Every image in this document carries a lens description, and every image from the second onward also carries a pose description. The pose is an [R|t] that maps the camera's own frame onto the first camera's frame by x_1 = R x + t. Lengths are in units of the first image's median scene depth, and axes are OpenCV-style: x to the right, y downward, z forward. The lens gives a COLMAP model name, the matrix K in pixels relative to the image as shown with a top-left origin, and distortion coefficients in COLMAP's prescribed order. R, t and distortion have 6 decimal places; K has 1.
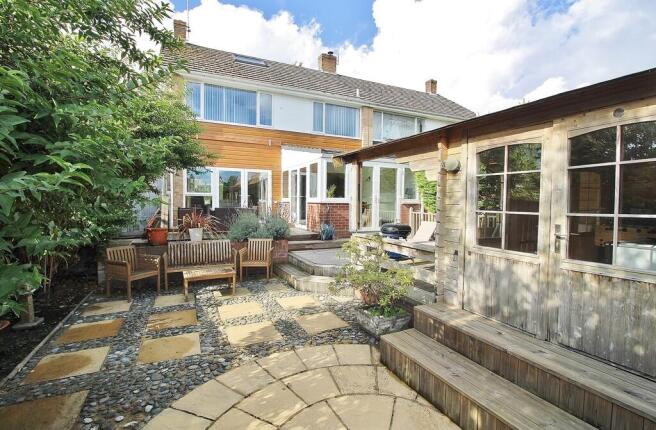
lens RADIAL K [[312.6, 0, 331.0], [0, 312.6, 213.8], [0, 0, 1]] dist [-0.001361, 0.000117]
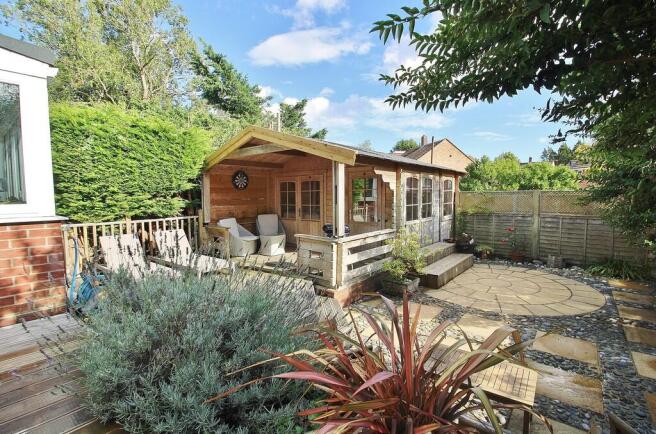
lens RADIAL K [[306.2, 0, 330.0], [0, 306.2, 216.2], [0, 0, 1]] dist [-0.001035, -0.007425]
pose [[-0.429465, -0.069748, 0.900386, -1.119848], [0.042984, 0.994304, 0.097527, -0.152207], [-0.902060, 0.080587, -0.424021, 2.216683]]
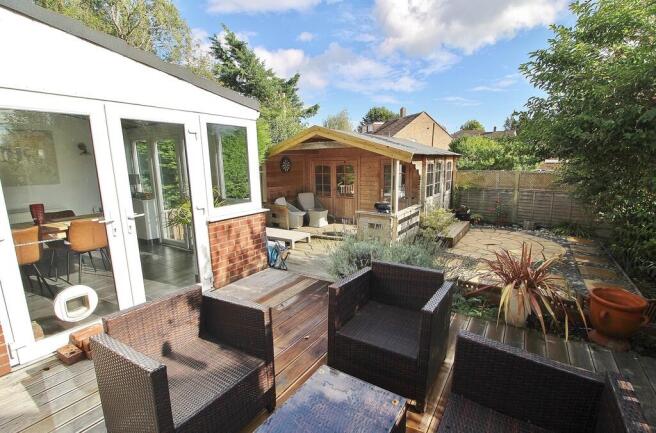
lens RADIAL K [[306.2, 0, 328.5], [0, 306.2, 218.7], [0, 0, 1]] dist [-0.001035, -0.007425]
pose [[-0.518359, -0.158536, 0.840339, -1.314142], [0.048795, 0.975581, 0.214149, -0.325109], [-0.853770, 0.152010, -0.497966, 2.935022]]
